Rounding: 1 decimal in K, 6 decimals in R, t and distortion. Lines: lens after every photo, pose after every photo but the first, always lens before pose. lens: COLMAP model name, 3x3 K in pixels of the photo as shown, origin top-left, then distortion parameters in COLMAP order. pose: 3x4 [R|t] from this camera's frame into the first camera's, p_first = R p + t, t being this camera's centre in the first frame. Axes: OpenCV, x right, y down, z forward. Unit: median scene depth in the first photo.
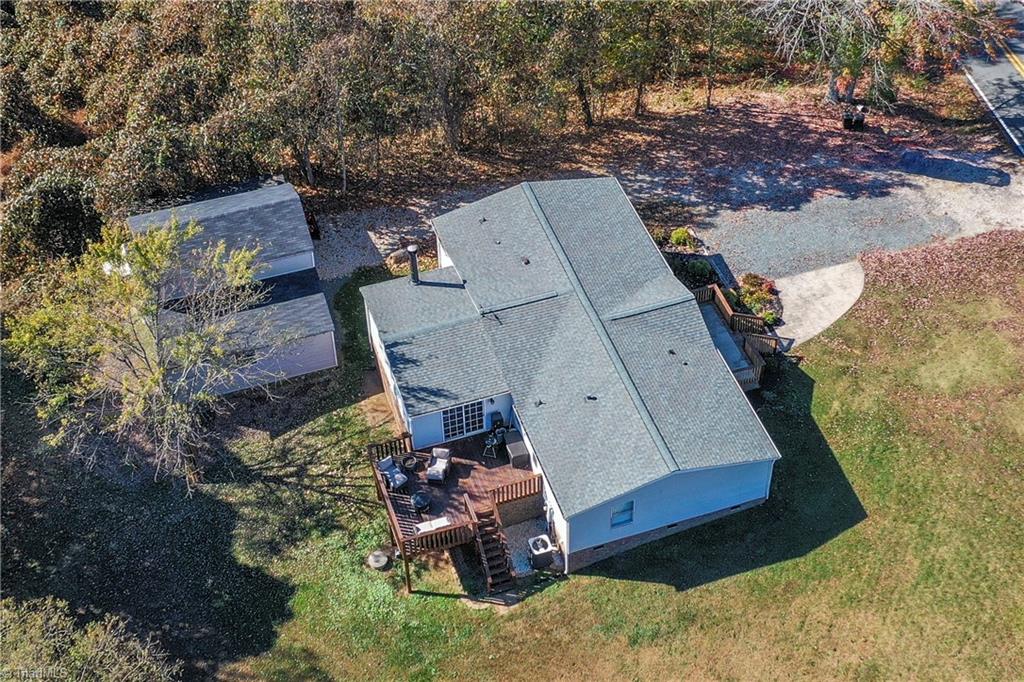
lens RADIAL K [[1501.5, 0, 511.8], [0, 1501.5, 340.8], [0, 0, 1]] dist [0.030752, 0.000000]
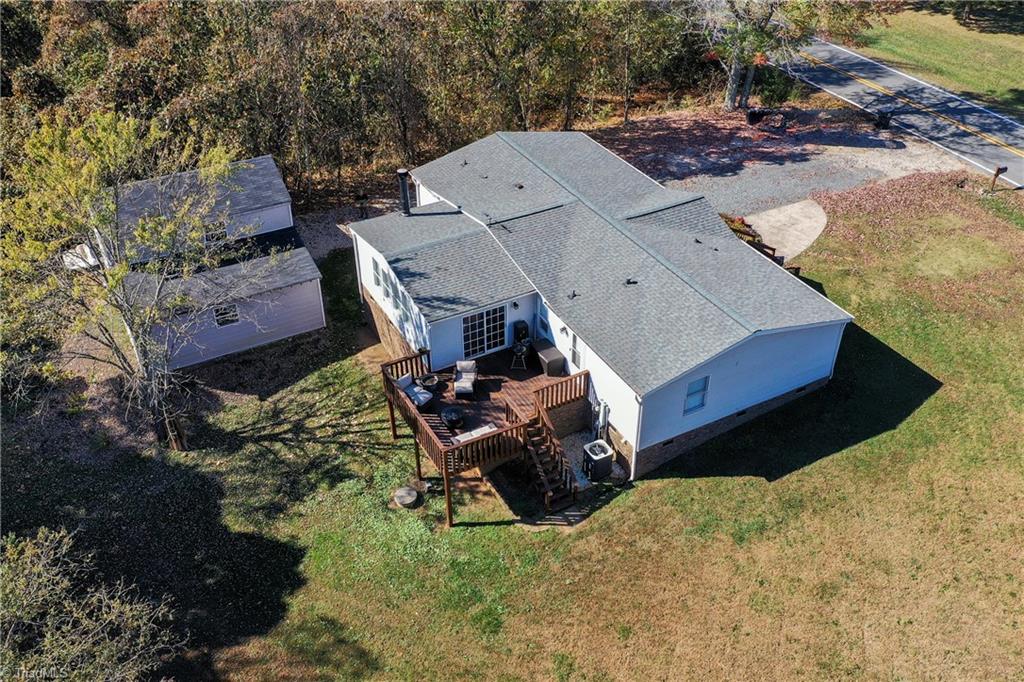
lens RADIAL K [[965.6, 0, 512.9], [0, 965.6, 342.0], [0, 0, 1]] dist [0.017345, 0.000000]
pose [[0.985688, -0.087315, 0.144204, -0.098827], [0.108960, 0.982700, -0.149762, 0.146422], [-0.128633, 0.163331, 0.978150, 0.440068]]
